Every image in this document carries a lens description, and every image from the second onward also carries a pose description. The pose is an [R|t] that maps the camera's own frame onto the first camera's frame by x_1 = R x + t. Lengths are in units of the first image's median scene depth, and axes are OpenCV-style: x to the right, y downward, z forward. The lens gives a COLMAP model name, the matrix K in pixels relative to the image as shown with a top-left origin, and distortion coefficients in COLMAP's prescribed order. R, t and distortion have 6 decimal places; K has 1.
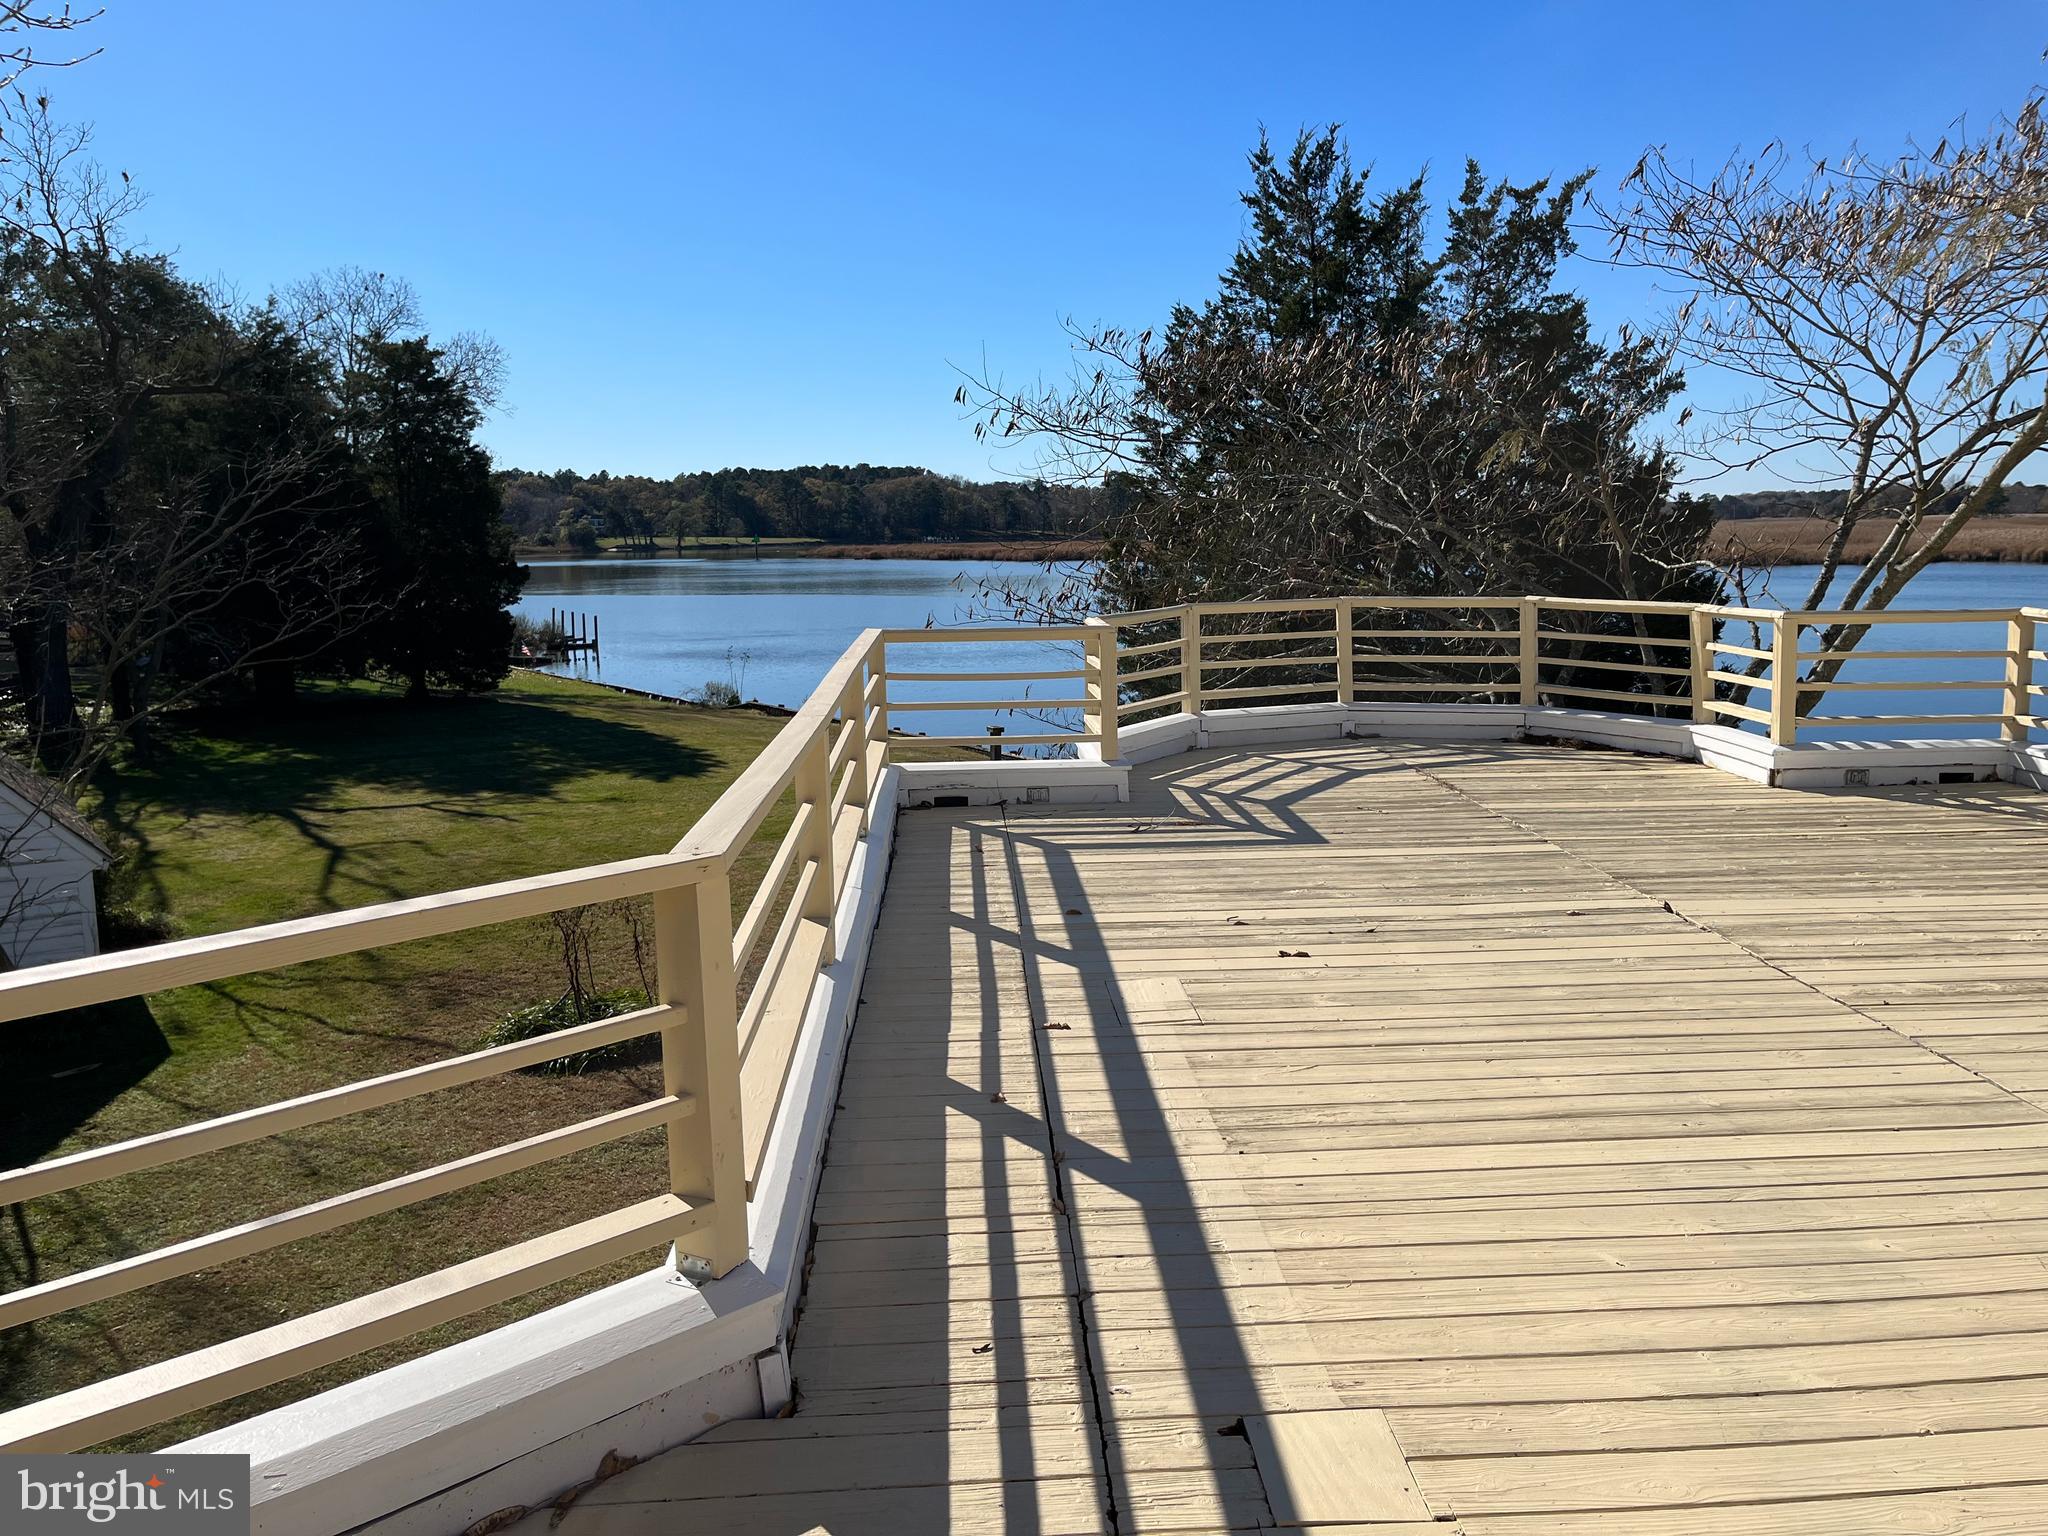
lens RADIAL K [[1540.8, 0, 1015.2], [0, 1540.8, 779.5], [0, 0, 1]] dist [0.064219, -0.089462]
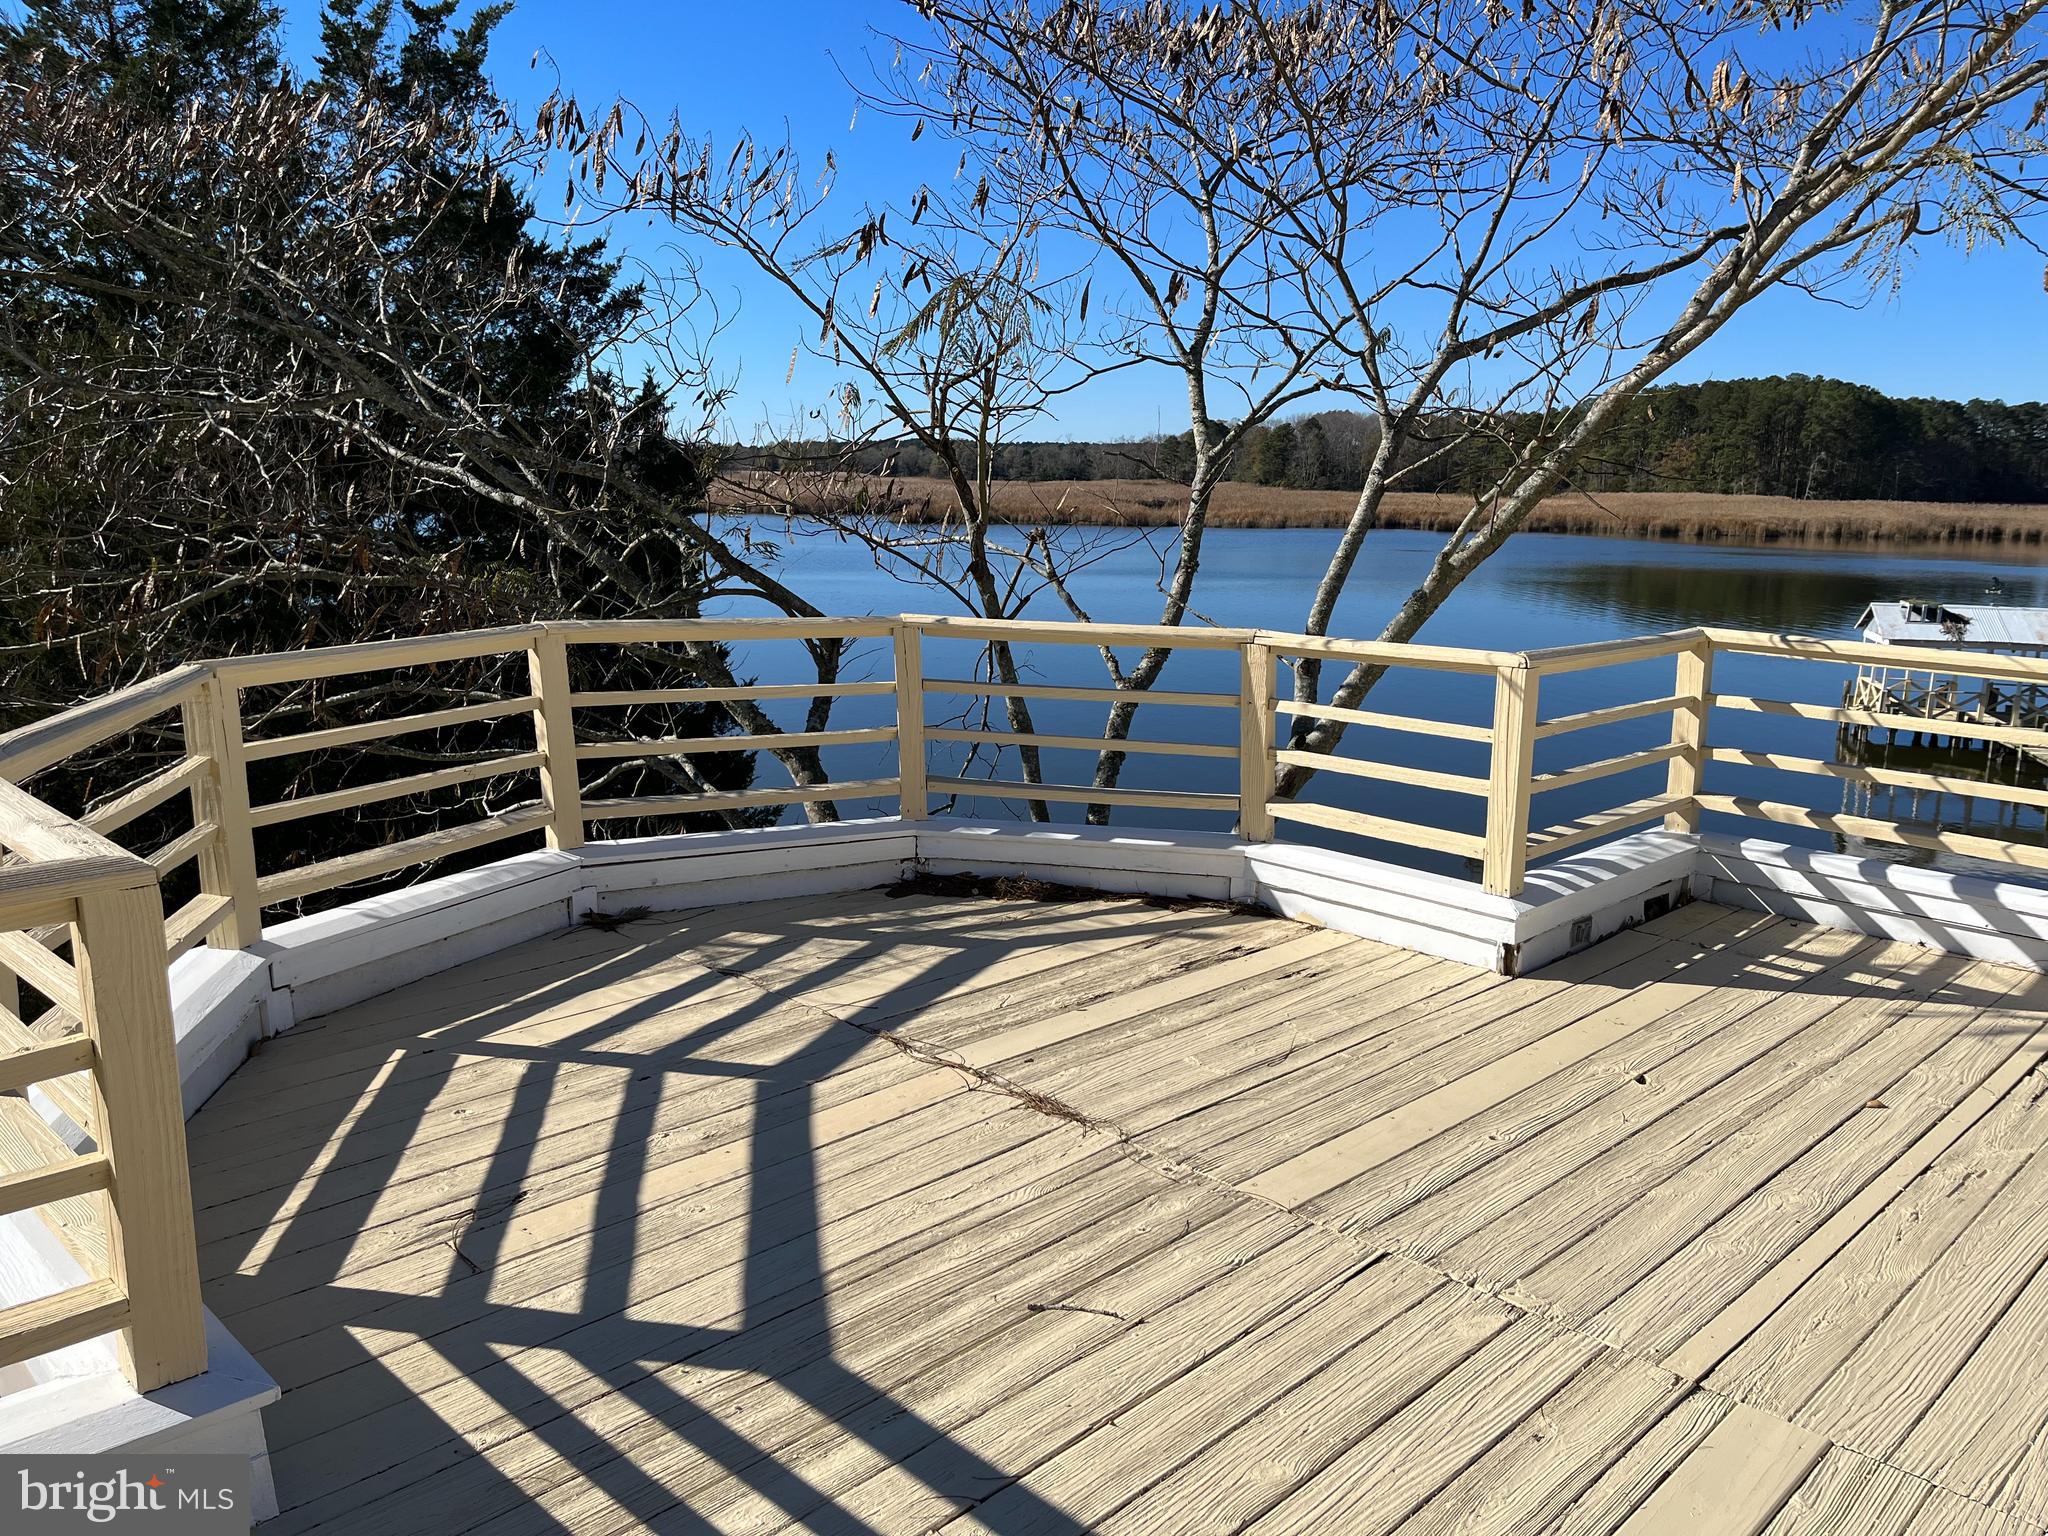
lens RADIAL K [[1540.8, 0, 1015.2], [0, 1540.8, 779.5], [0, 0, 1]] dist [0.064219, -0.089462]
pose [[0.734925, -0.107333, 0.669601, 0.002409], [0.084062, 0.994199, 0.067100, -0.090817], [-0.672918, 0.006975, 0.739684, 0.564628]]
